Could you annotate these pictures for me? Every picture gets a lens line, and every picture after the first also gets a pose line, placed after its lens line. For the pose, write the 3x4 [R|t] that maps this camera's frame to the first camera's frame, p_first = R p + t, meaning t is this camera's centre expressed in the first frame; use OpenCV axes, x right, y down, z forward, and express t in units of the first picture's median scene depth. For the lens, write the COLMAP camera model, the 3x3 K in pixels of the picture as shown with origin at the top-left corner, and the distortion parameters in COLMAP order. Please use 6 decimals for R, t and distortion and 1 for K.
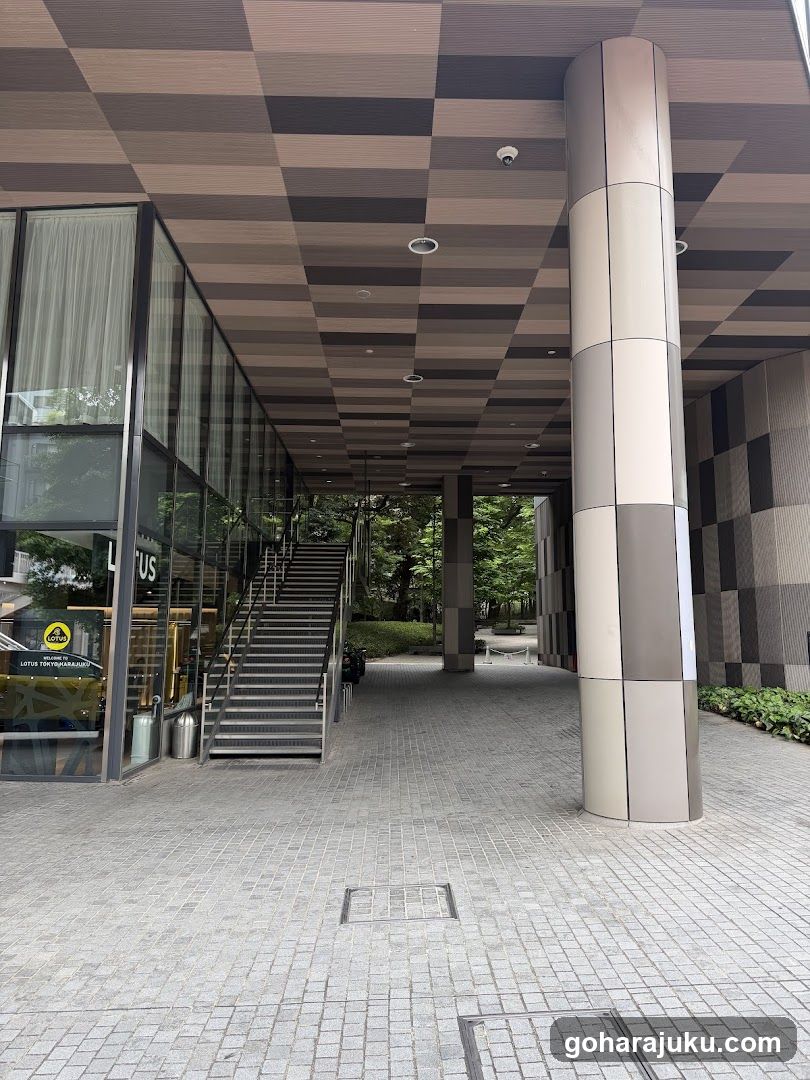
lens RADIAL K [[751.8, 0, 405.0], [0, 751.8, 540.0], [0, 0, 1]] dist [-0.002761, -0.004827]
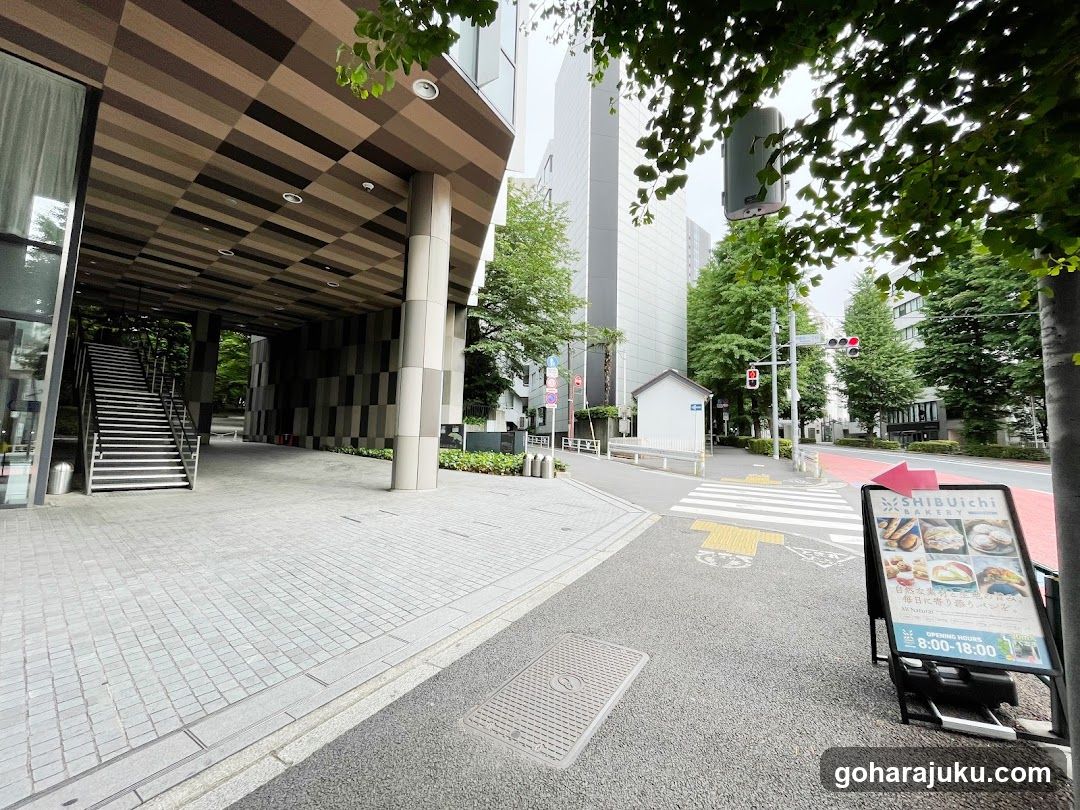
lens RADIAL K [[434.8, 0, 540.0], [0, 434.8, 405.0], [0, 0, 1]] dist [-0.000477, -0.000174]
pose [[0.655043, 0.081882, 0.751141, -0.298250], [-0.131235, 0.991331, 0.006380, 0.007670], [-0.744107, -0.102756, 0.660110, -0.145069]]
